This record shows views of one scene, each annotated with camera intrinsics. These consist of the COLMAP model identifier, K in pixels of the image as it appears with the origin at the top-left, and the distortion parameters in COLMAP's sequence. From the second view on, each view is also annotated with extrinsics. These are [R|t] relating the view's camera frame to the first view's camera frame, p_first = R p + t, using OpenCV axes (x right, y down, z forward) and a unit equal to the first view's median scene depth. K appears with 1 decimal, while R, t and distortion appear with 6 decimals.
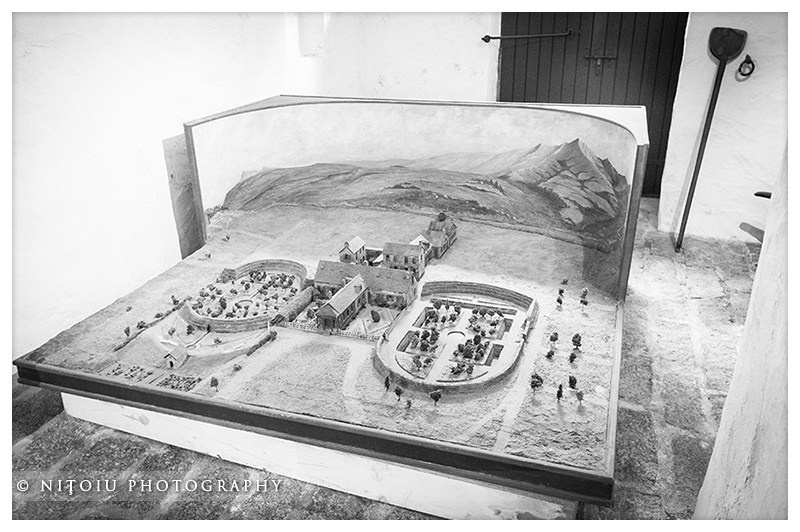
lens RADIAL K [[641.2, 0, 379.0], [0, 641.2, 275.8], [0, 0, 1]] dist [0.013829, 0.001704]
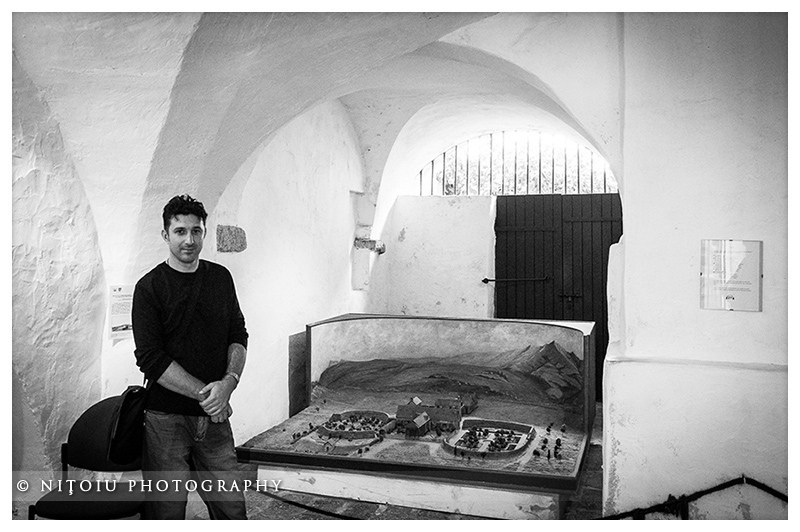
lens RADIAL K [[641.2, 0, 399.9], [0, 641.2, 264.3], [0, 0, 1]] dist [0.013829, 0.001704]
pose [[0.999062, 0.019753, 0.038543, -0.116449], [-0.003991, 0.928137, -0.372218, 0.181891], [-0.043126, 0.371715, 0.927345, -0.457685]]
